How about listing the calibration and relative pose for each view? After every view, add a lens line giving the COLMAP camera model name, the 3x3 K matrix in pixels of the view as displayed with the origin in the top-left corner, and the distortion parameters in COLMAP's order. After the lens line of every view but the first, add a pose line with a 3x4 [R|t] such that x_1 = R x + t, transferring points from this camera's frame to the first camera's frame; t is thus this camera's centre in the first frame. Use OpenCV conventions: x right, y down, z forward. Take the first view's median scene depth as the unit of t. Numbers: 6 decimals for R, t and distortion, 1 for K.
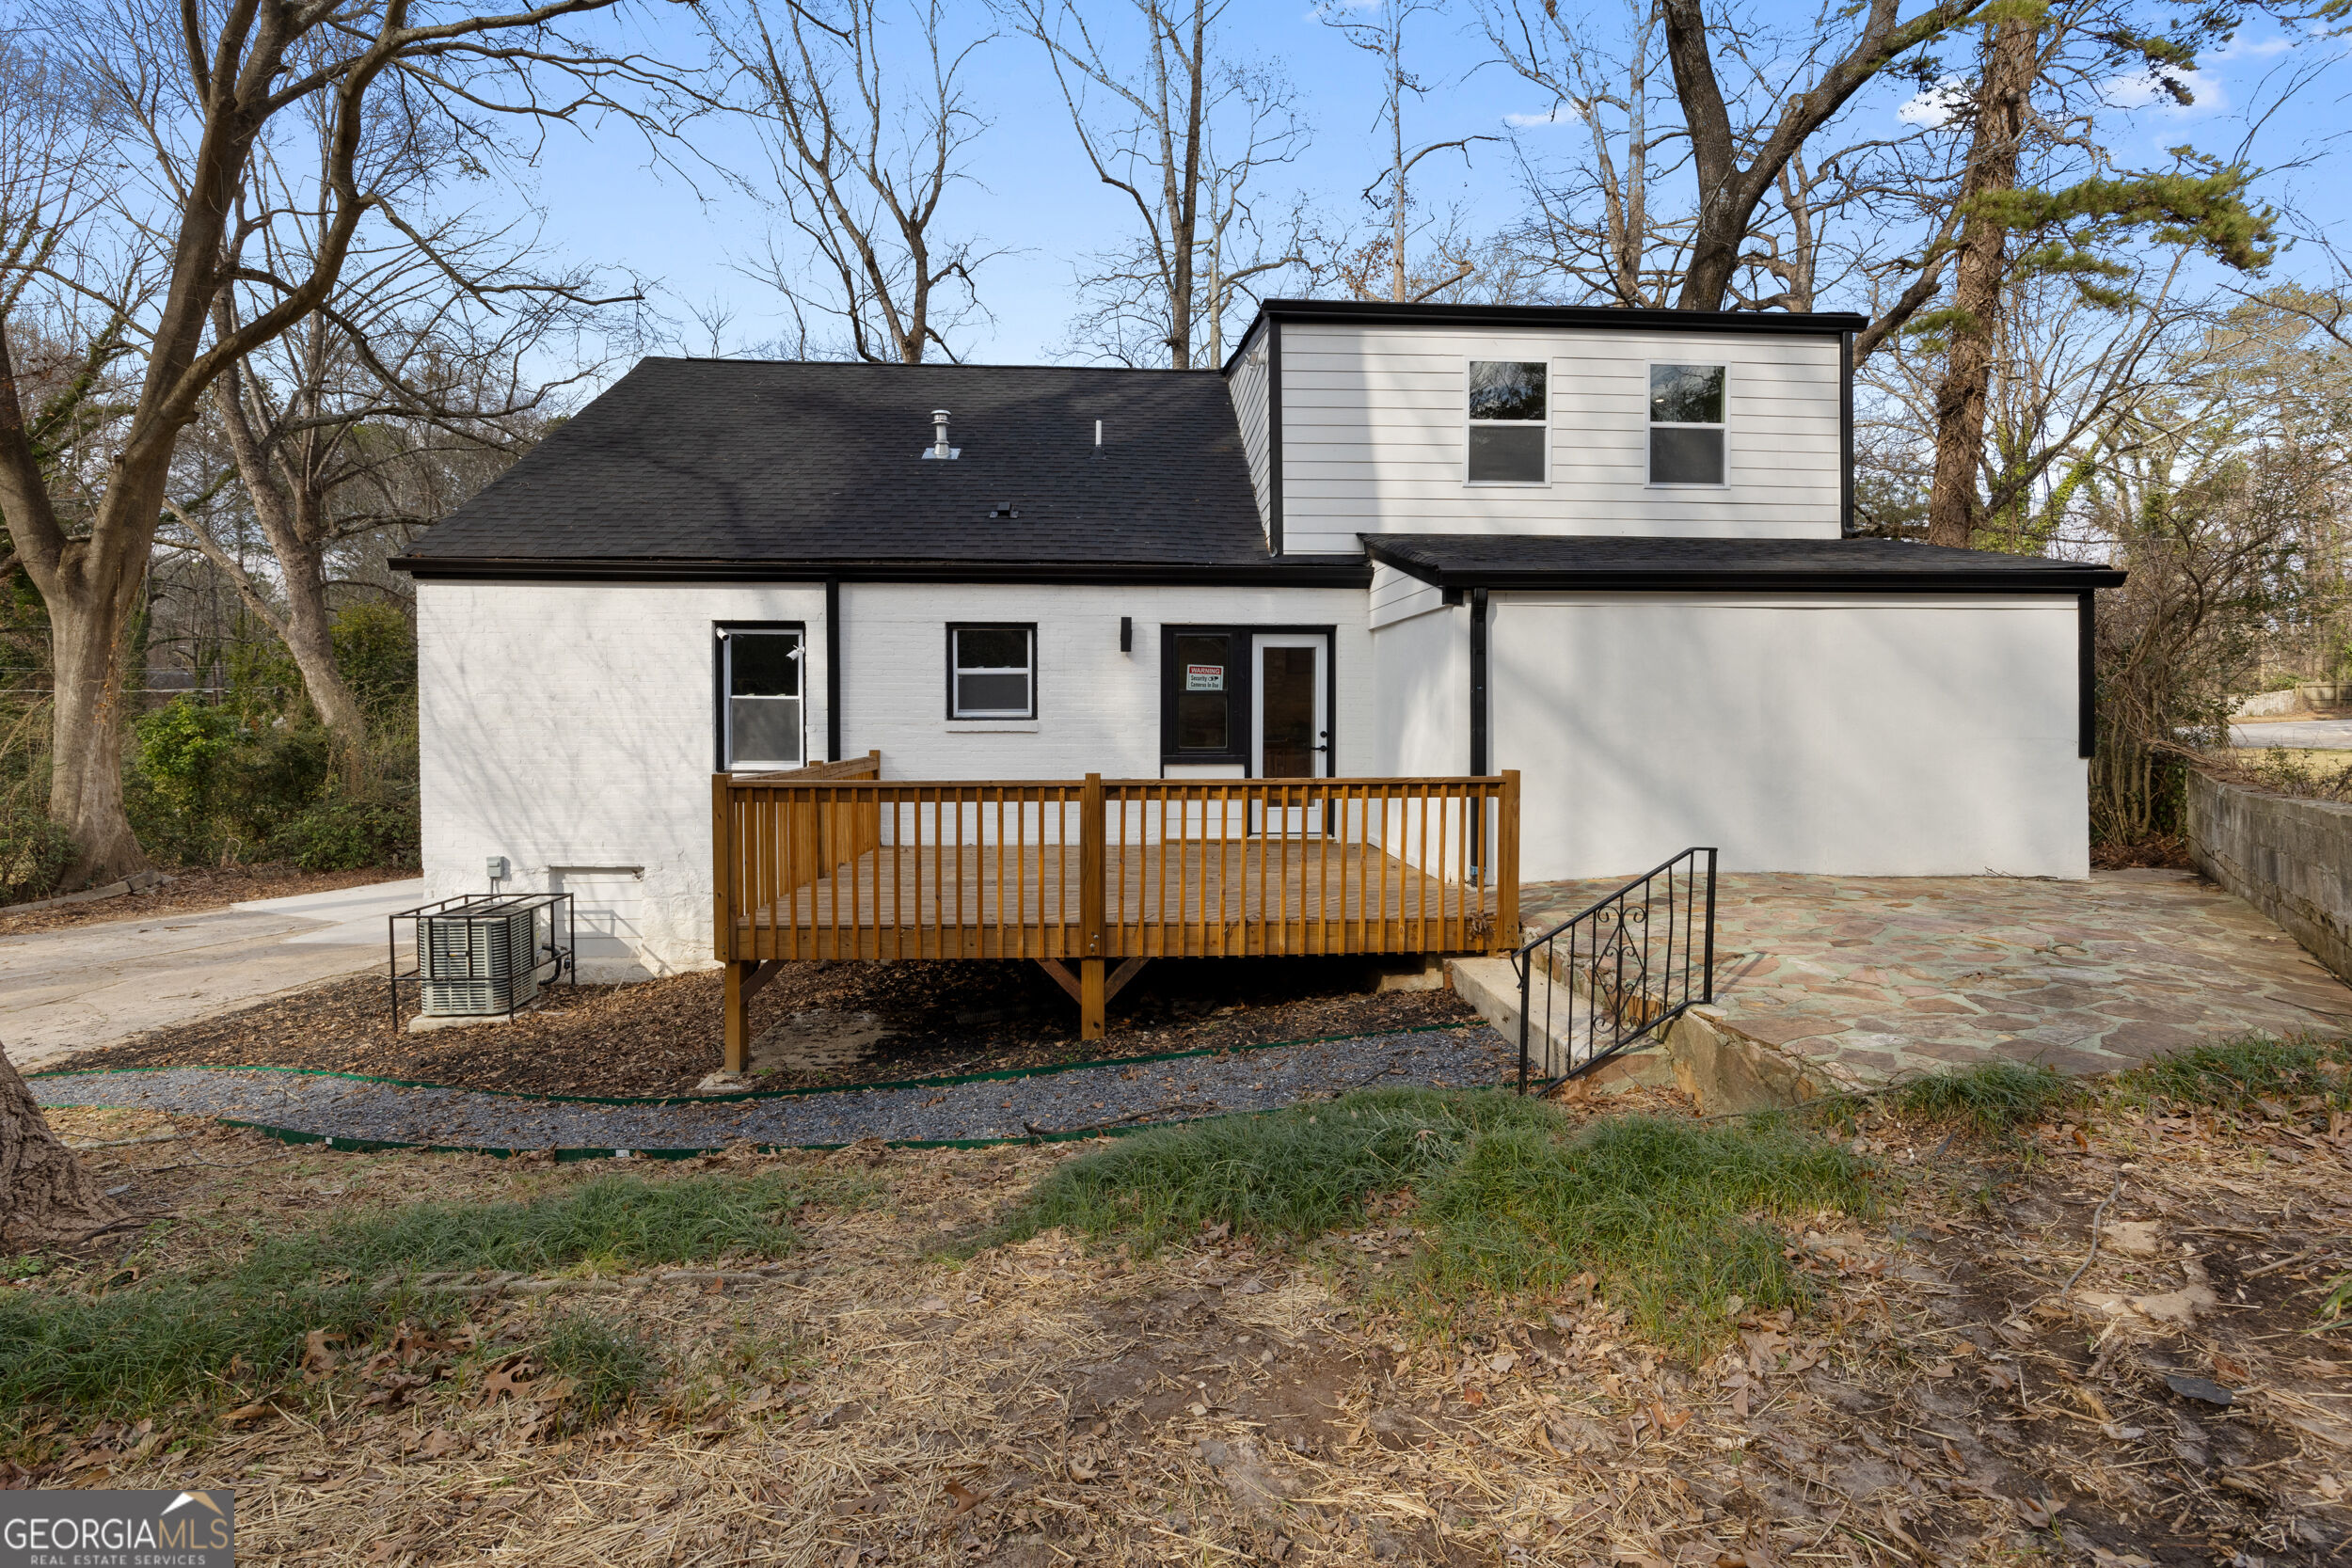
lens RADIAL K [[1045.2, 0, 1176.2], [0, 1045.2, 749.9], [0, 0, 1]] dist [-0.010460, -0.000186]
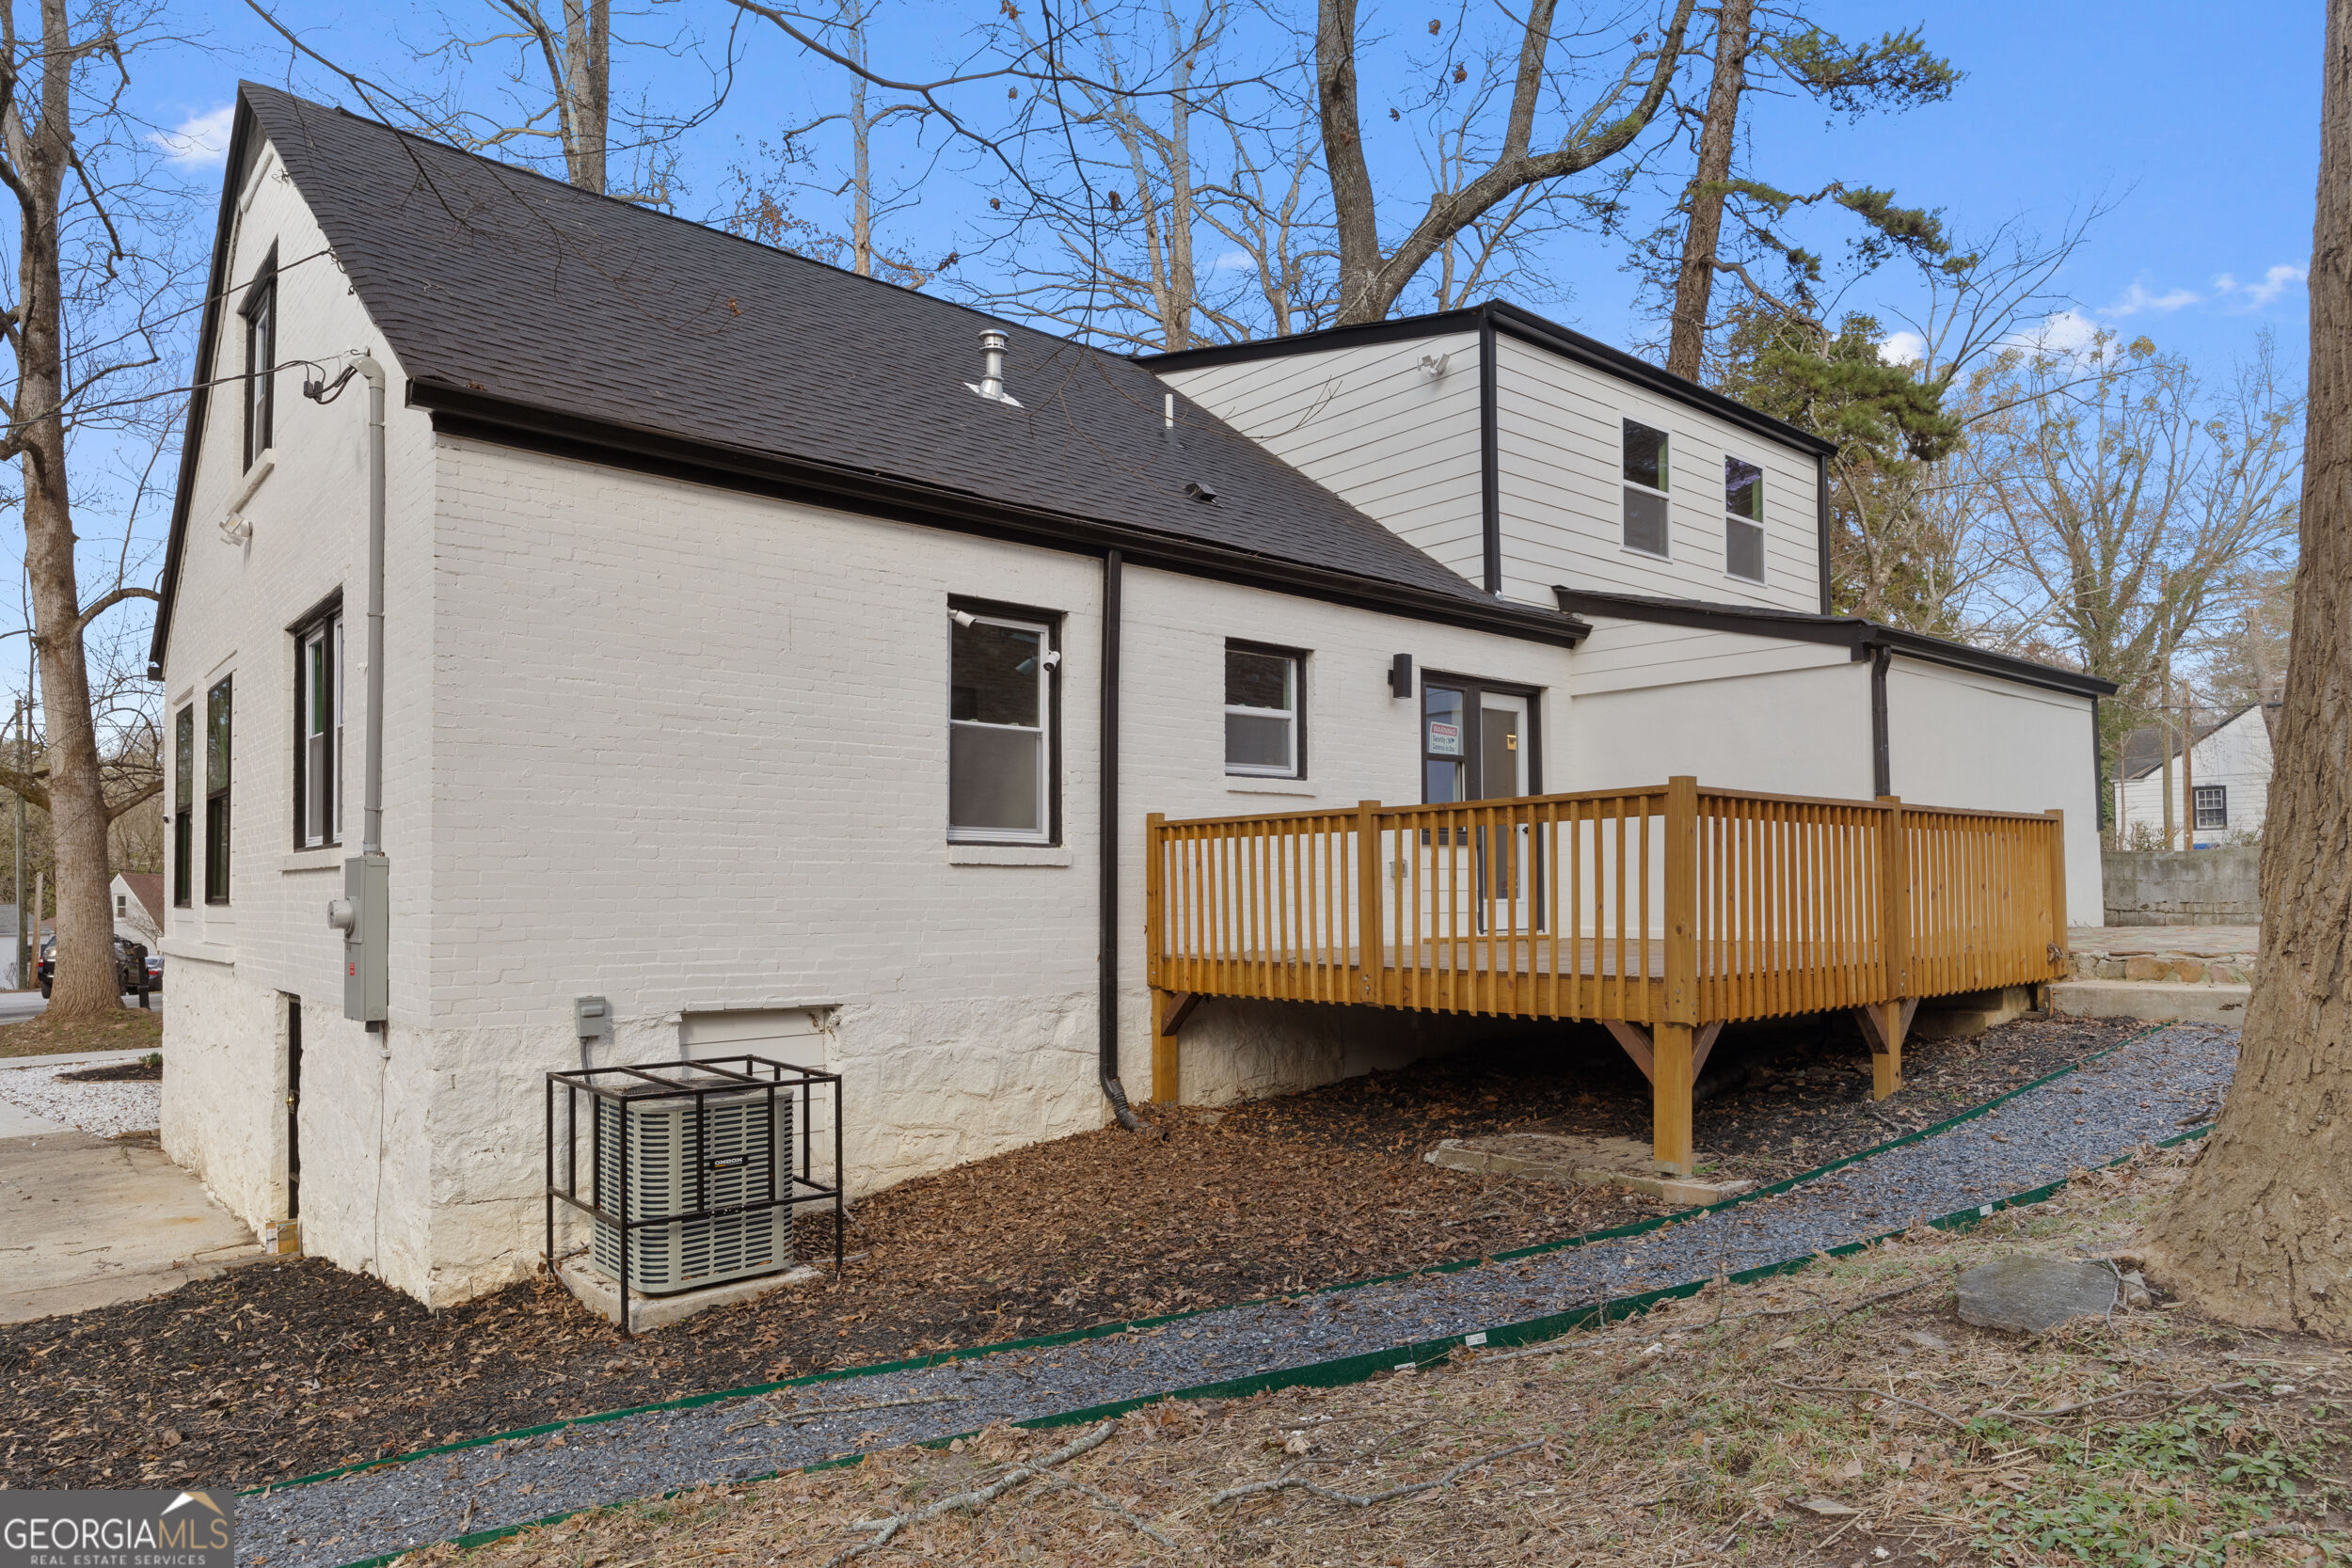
lens RADIAL K [[1453.0, 0, 1176.8], [0, 1453.0, 860.0], [0, 0, 1]] dist [-0.000073, 0.000297]
pose [[0.792588, 0.008923, 0.609692, -0.839397], [0.022493, 0.998785, -0.043858, 0.071402], [-0.609343, 0.048475, 0.791424, 0.242295]]
